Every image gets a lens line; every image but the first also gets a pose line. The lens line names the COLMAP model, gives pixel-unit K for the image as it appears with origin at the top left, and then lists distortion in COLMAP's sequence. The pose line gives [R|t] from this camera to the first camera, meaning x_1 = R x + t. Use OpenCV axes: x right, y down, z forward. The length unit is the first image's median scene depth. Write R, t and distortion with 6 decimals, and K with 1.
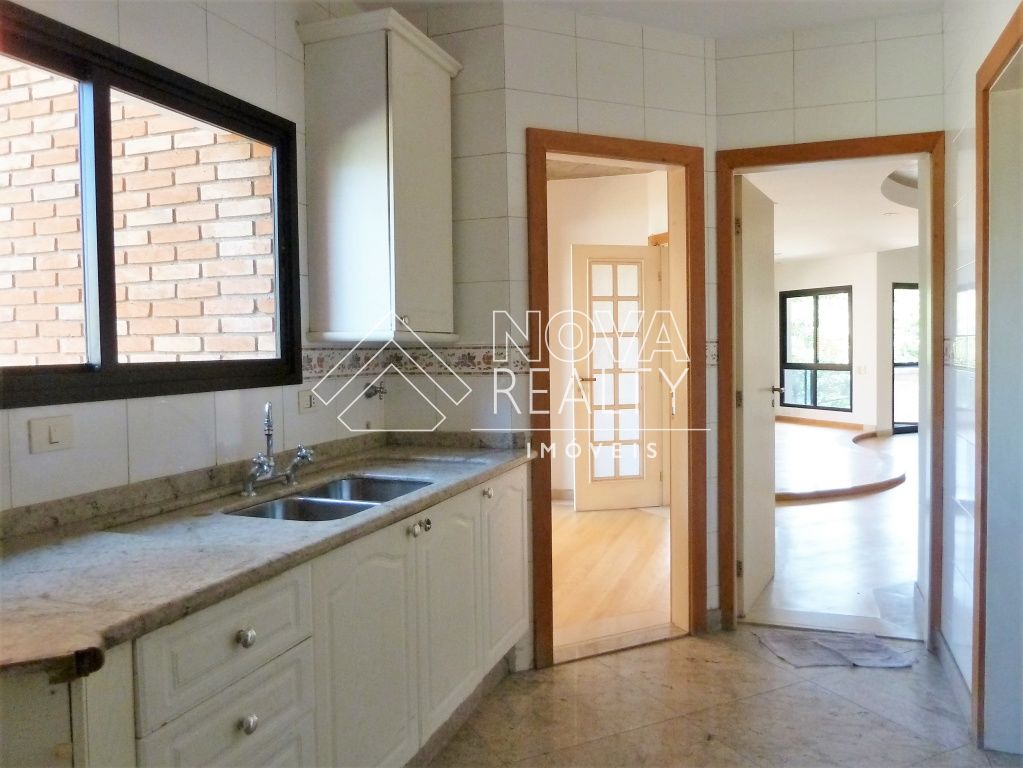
lens RADIAL K [[774.6, 0, 507.2], [0, 774.6, 378.5], [0, 0, 1]] dist [-0.024357, -0.009218]
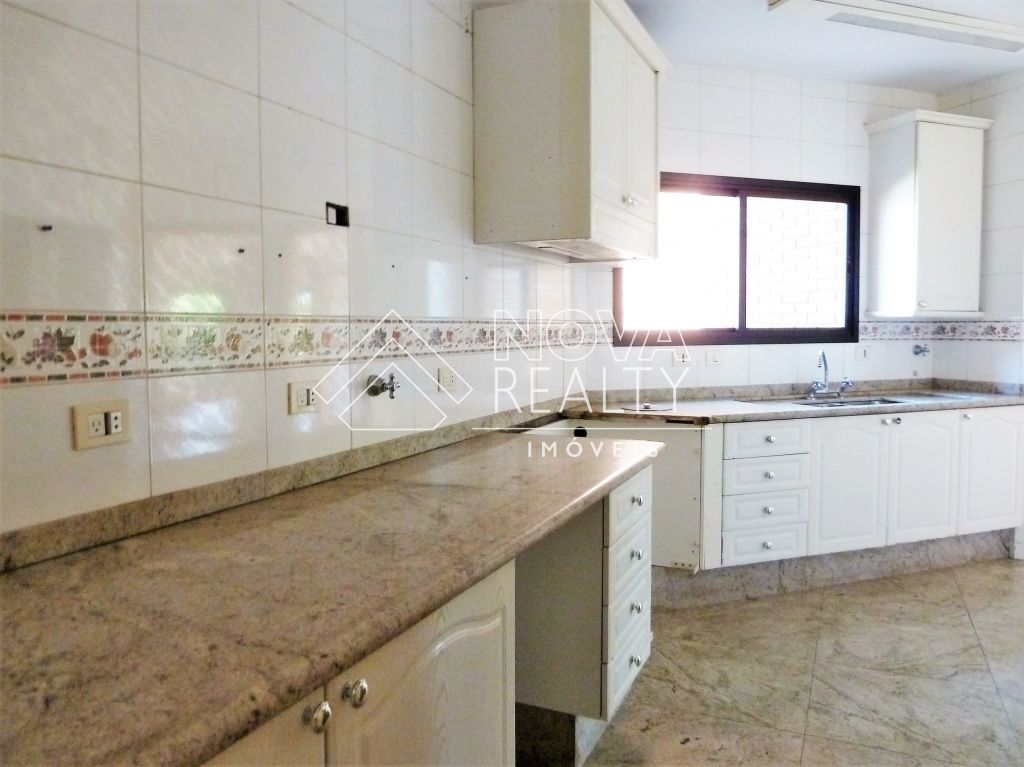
lens RADIAL K [[775.4, 0, 509.5], [0, 775.4, 382.2], [0, 0, 1]] dist [-0.024357, -0.009218]
pose [[0.641657, 0.062772, -0.764418, 0.498699], [-0.030833, 0.997951, 0.056068, 0.020662], [0.766371, -0.012408, 0.642278, -0.610774]]
